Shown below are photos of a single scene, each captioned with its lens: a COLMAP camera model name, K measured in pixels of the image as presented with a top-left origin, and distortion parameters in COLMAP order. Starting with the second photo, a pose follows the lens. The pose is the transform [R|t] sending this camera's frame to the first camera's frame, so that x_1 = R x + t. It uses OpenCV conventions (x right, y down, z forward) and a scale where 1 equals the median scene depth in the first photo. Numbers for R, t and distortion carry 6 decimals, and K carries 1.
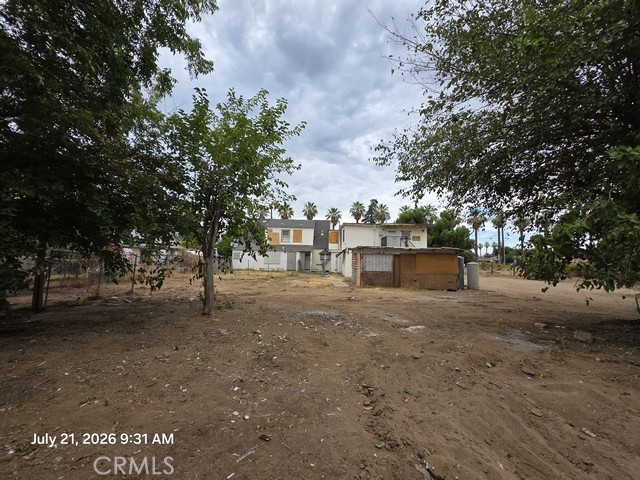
lens RADIAL K [[253.1, 0, 320.0], [0, 253.1, 240.0], [0, 0, 1]] dist [-0.000258, 0.000008]
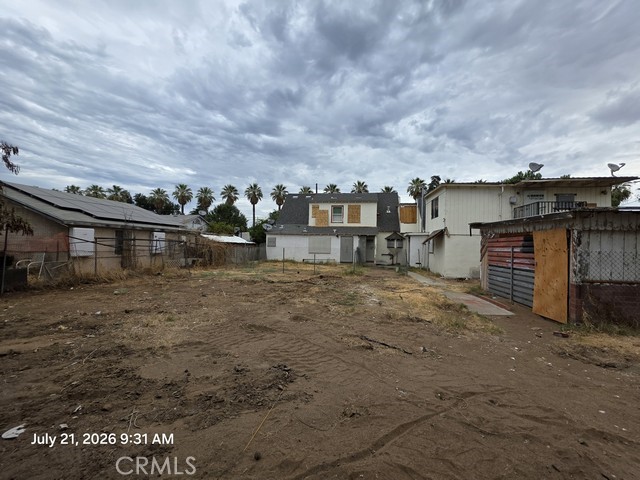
lens RADIAL K [[253.1, 0, 320.0], [0, 253.1, 240.0], [0, 0, 1]] dist [-0.000258, 0.000008]
pose [[0.985389, -0.006024, -0.170210, -0.064011], [0.014042, 0.998845, 0.045941, 0.023179], [0.169737, -0.047660, 0.984336, 0.290654]]
